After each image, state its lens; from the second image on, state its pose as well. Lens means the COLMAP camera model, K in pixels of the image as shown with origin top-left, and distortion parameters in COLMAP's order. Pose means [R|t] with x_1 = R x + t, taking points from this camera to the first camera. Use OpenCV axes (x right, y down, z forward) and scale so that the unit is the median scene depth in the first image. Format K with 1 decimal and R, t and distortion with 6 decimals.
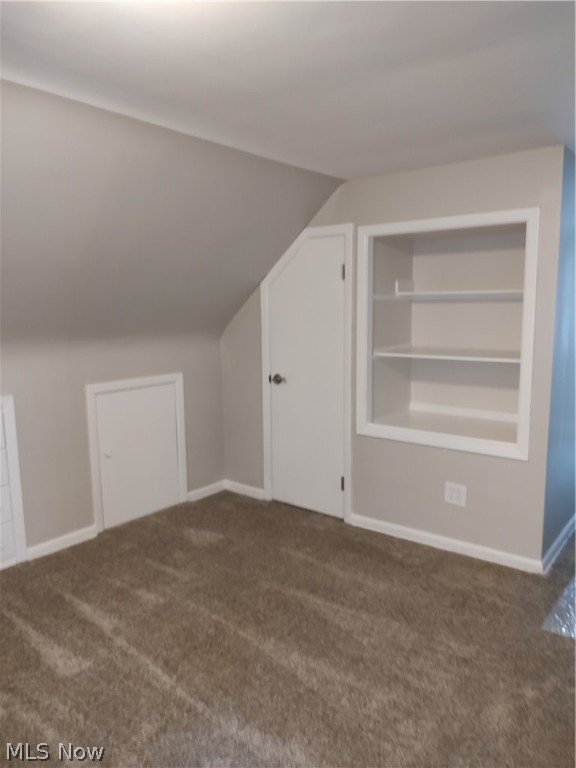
lens RADIAL K [[555.5, 0, 288.0], [0, 555.5, 384.0], [0, 0, 1]] dist [0.000981, -0.004174]
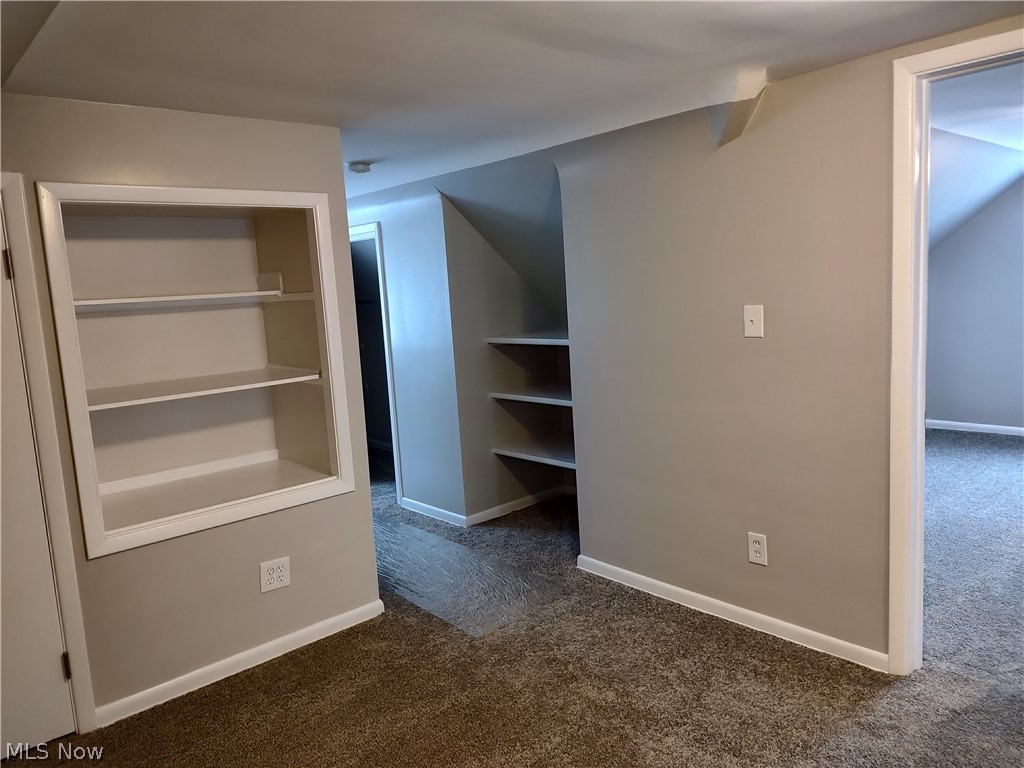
lens RADIAL K [[740.7, 0, 512.0], [0, 740.7, 384.0], [0, 0, 1]] dist [0.000981, -0.004174]
pose [[0.169322, -0.125479, 0.977540, -0.520649], [0.204385, 0.974770, 0.089721, -0.060836], [-0.964135, 0.184603, 0.190696, 0.449148]]
